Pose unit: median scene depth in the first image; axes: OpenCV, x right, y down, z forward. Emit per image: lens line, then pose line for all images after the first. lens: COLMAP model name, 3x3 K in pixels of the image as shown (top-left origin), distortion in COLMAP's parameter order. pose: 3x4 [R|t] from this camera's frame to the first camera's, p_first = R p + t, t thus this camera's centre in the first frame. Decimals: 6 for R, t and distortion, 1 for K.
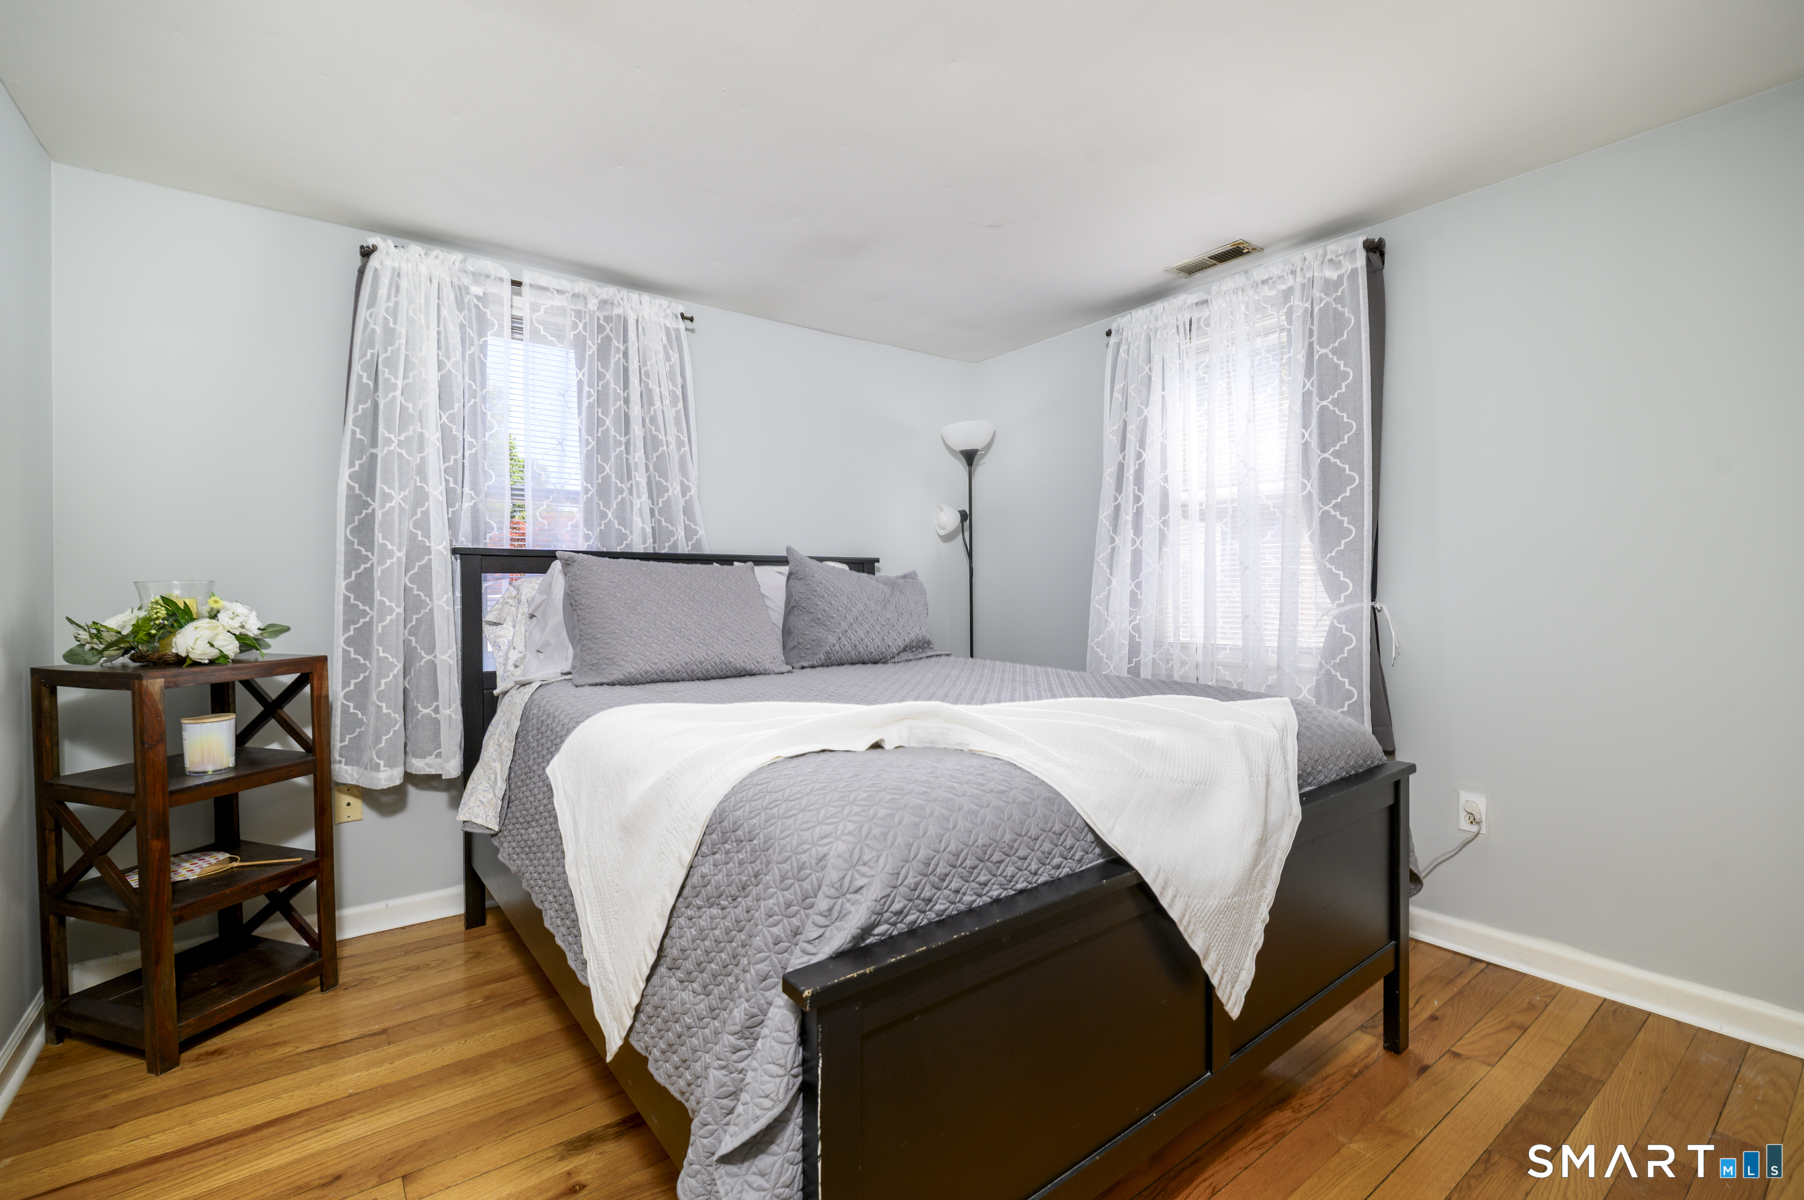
lens RADIAL K [[785.6, 0, 896.8], [0, 785.6, 593.0], [0, 0, 1]] dist [0.000955, -0.000325]
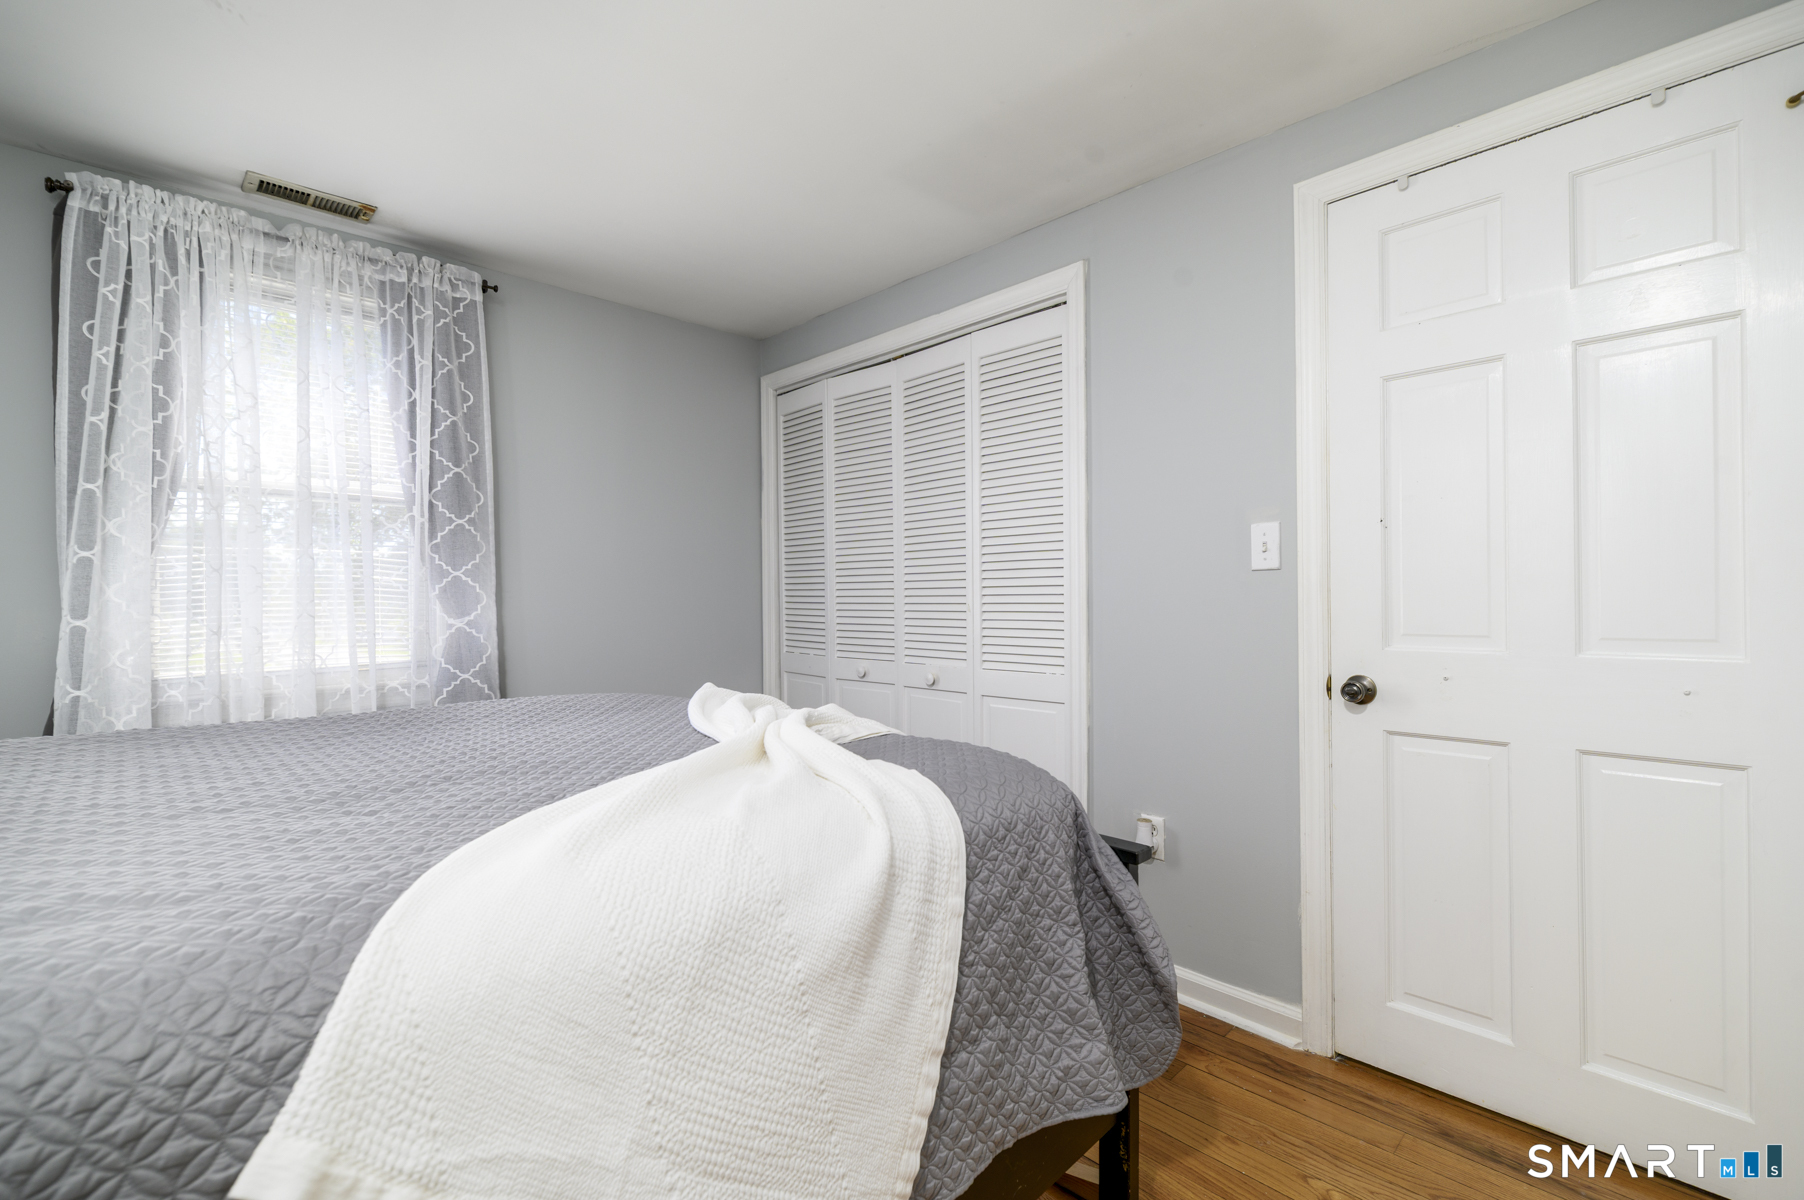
lens RADIAL K [[785.6, 0, 896.8], [0, 785.6, 593.0], [0, 0, 1]] dist [0.000955, -0.000325]
pose [[-0.113044, 0.007885, 0.993559, -0.491522], [0.006823, 0.999951, -0.007159, -0.003335], [-0.993567, 0.005970, -0.113092, 0.503952]]
